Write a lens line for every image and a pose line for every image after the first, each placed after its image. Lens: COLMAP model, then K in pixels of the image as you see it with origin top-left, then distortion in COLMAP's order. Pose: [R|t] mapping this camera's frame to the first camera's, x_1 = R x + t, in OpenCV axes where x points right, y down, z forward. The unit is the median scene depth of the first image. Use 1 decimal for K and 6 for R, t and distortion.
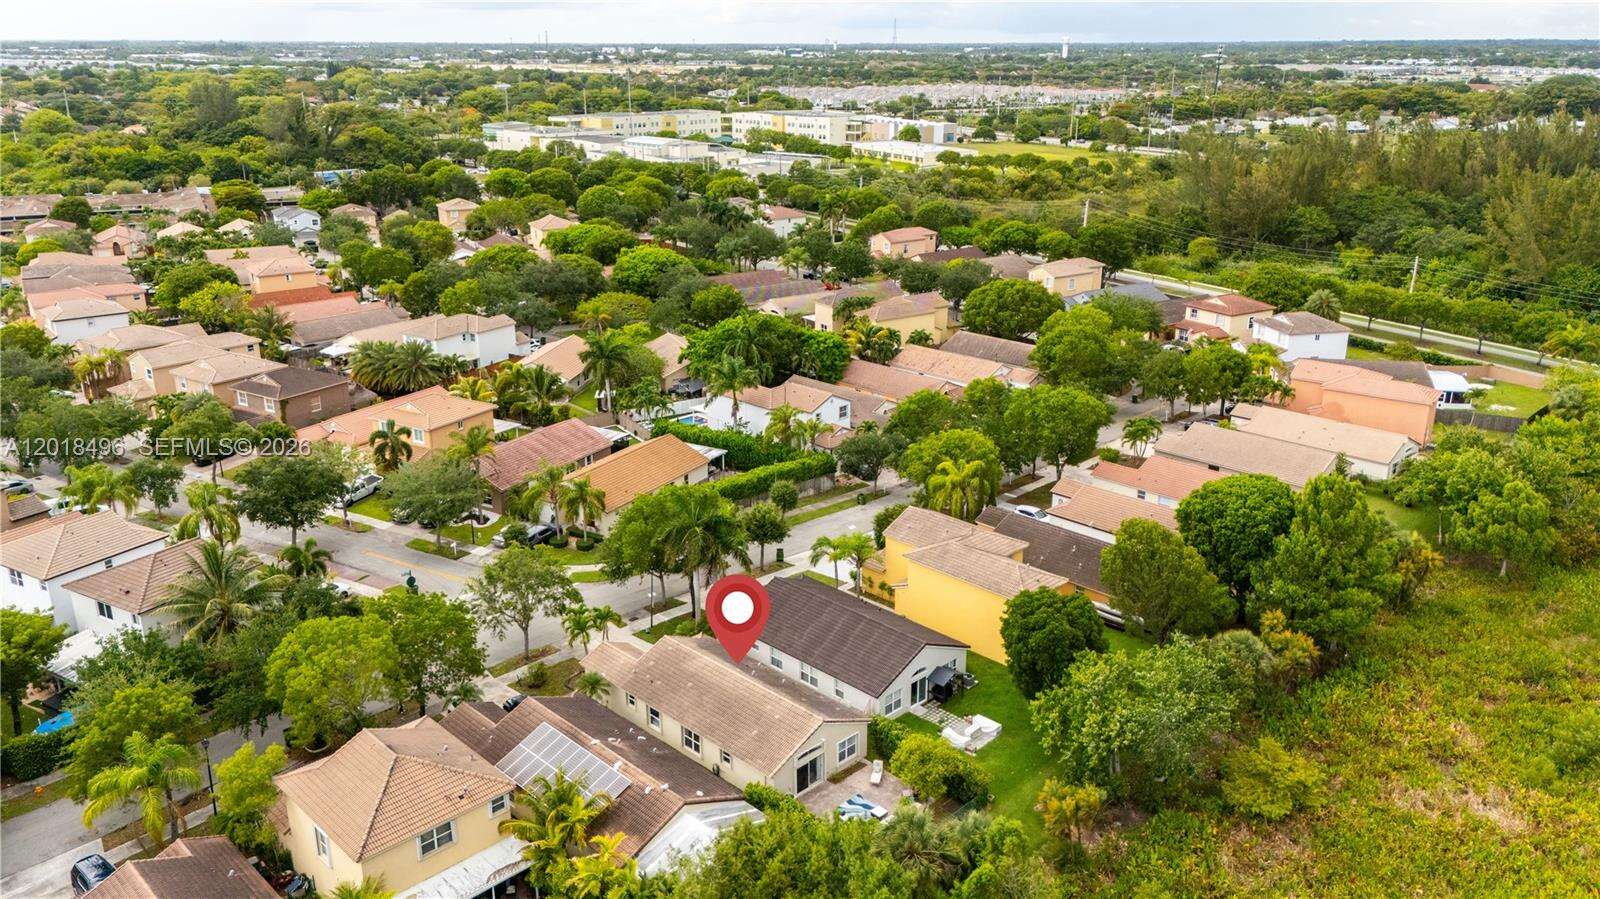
lens RADIAL K [[1193.3, 0, 800.0], [0, 1193.3, 449.5], [0, 0, 1]] dist [0.046010, -0.048082]
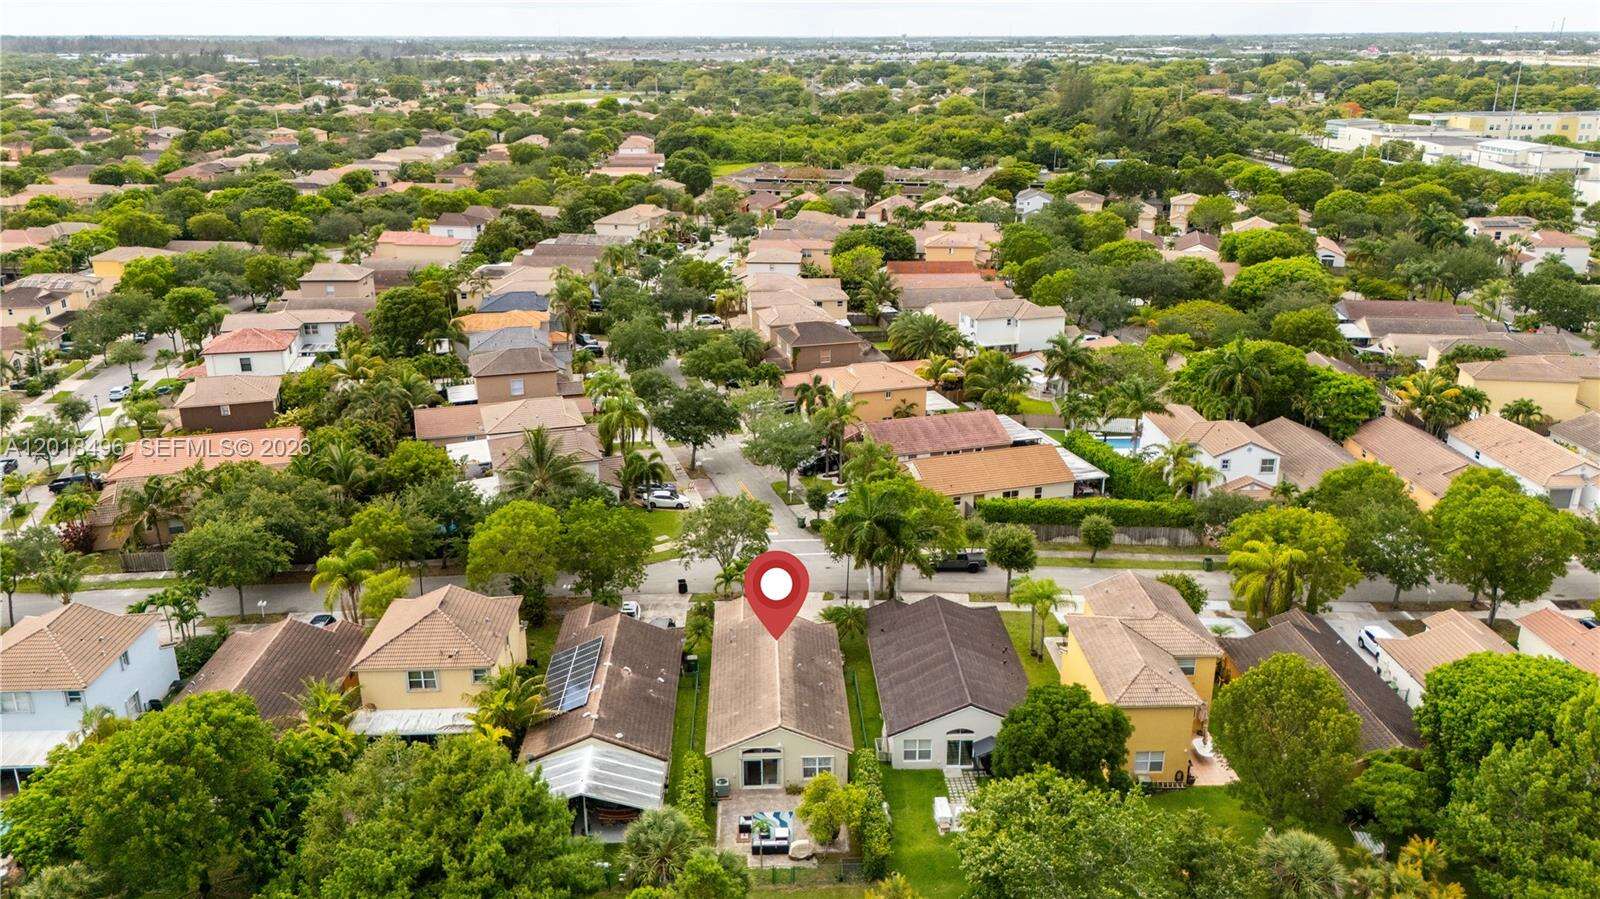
lens RADIAL K [[1193.3, 0, 800.0], [0, 1193.3, 449.5], [0, 0, 1]] dist [0.046010, -0.048082]
pose [[0.732522, 0.216916, -0.645259, 0.271848], [-0.213210, 0.973289, 0.085145, -0.035623], [0.646493, 0.075205, 0.759204, 0.110652]]
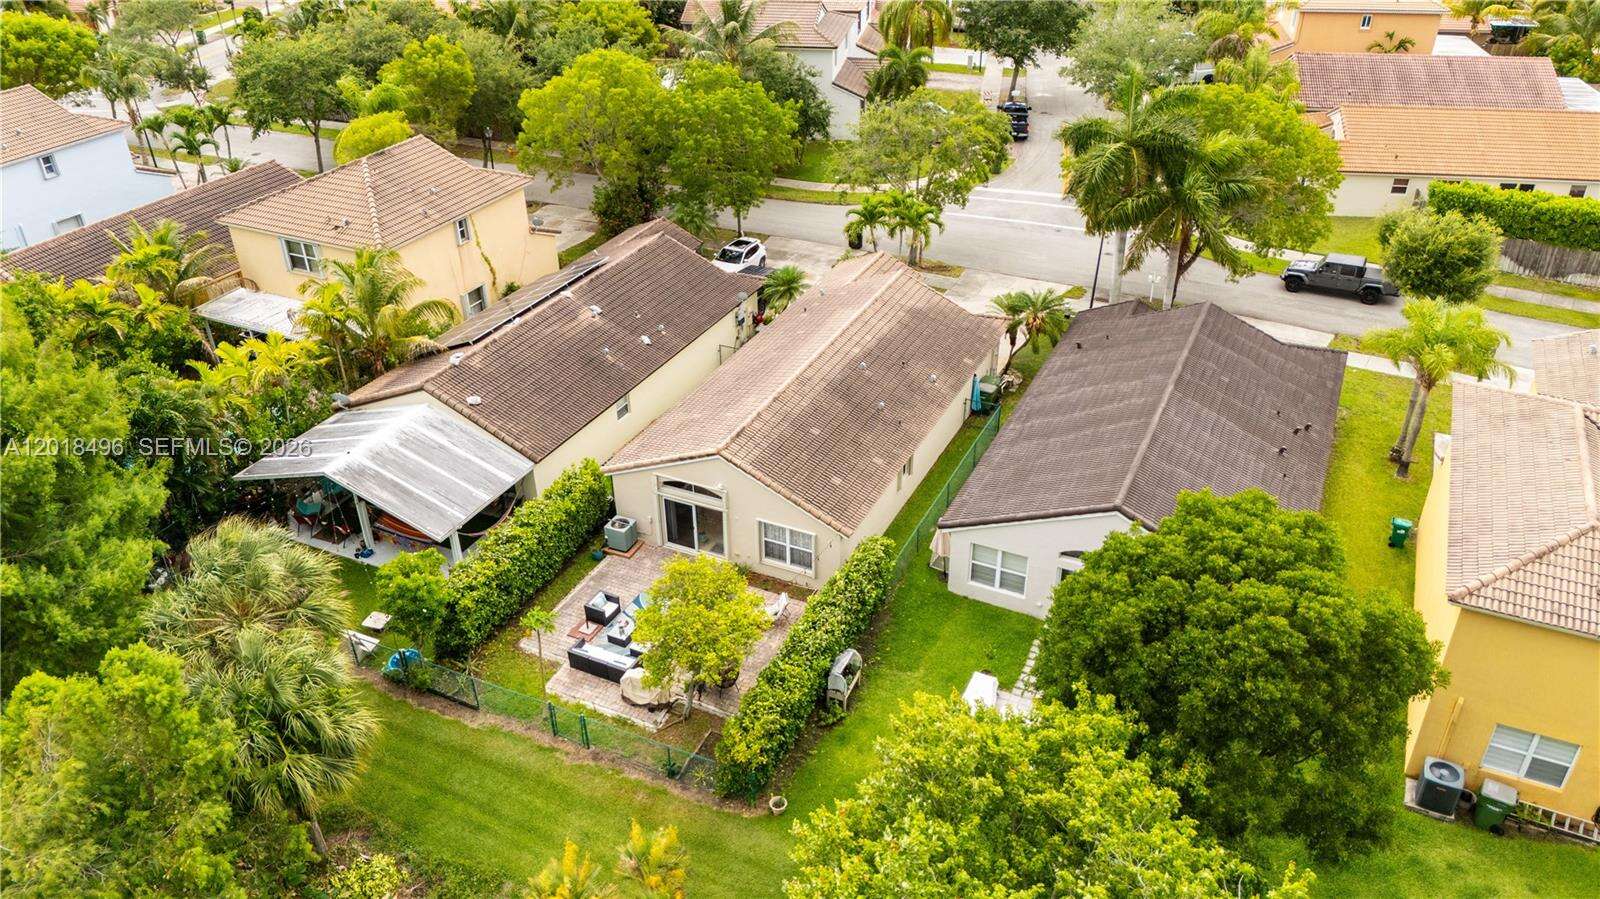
lens RADIAL K [[1172.0, 0, 800.0], [0, 1172.0, 449.5], [0, 0, 1]] dist [0.062895, -0.046519]
pose [[0.332413, 0.485310, -0.808688, 0.190008], [-0.288951, 0.868619, 0.402502, 0.007900], [0.897780, 0.099874, 0.428971, 0.362112]]
